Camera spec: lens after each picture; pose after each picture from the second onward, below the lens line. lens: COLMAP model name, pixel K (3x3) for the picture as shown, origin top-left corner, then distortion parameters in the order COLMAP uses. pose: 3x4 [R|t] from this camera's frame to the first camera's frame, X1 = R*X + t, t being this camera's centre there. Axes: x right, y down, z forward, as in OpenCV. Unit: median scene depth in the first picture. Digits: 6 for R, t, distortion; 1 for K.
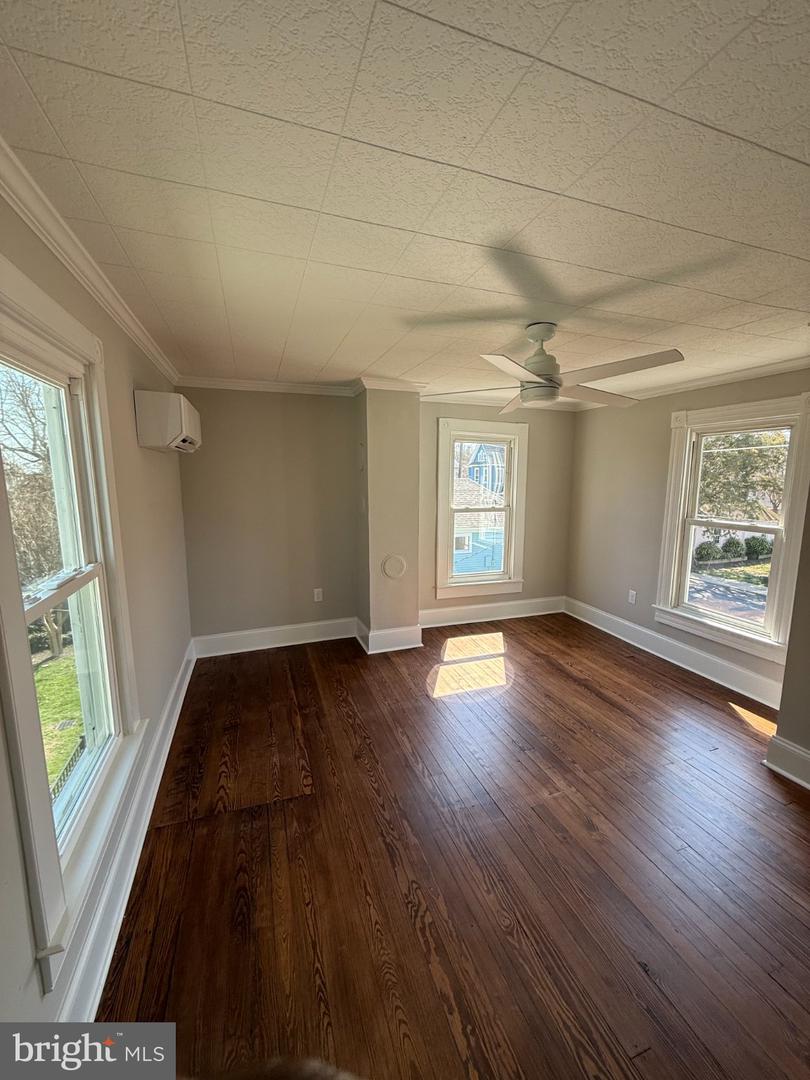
lens RADIAL K [[432.6, 0, 406.0], [0, 432.6, 539.5], [0, 0, 1]] dist [0.000974, 0.000732]
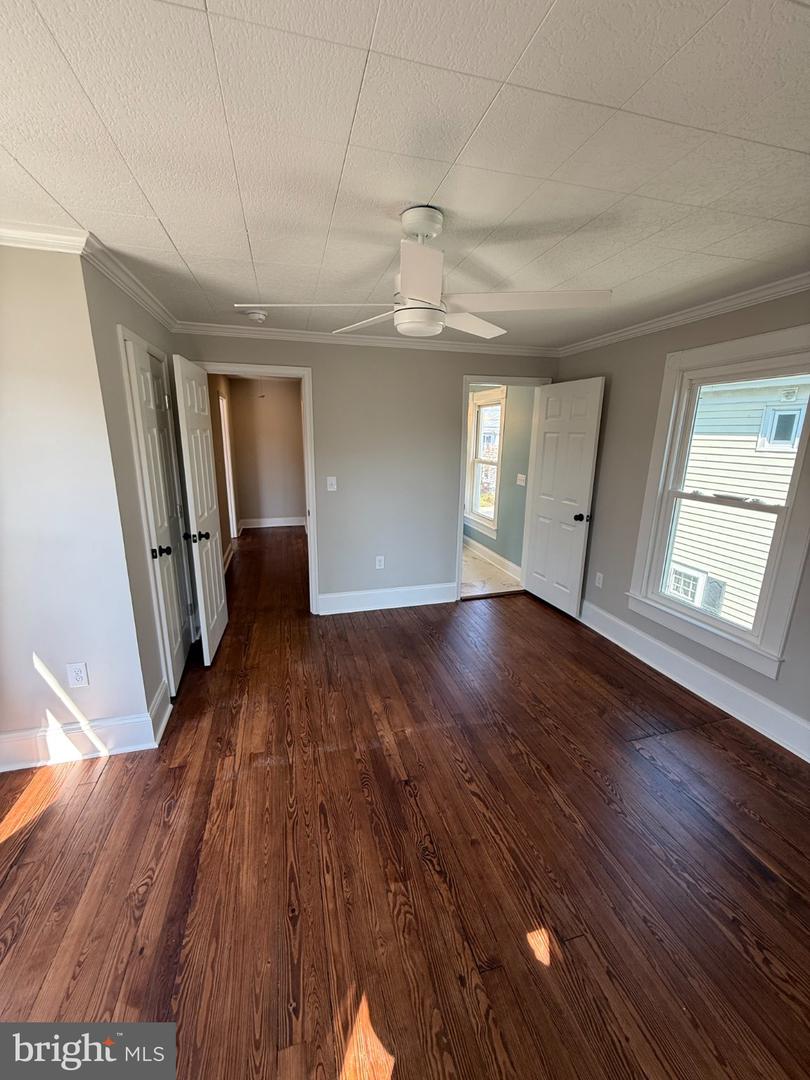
lens RADIAL K [[432.6, 0, 403.6], [0, 432.6, 539.4], [0, 0, 1]] dist [0.000974, 0.000732]
pose [[-0.997197, -0.031482, 0.067881, 0.252663], [-0.003296, 0.924782, 0.380482, -0.247993], [-0.074753, 0.379192, -0.922294, 1.665993]]
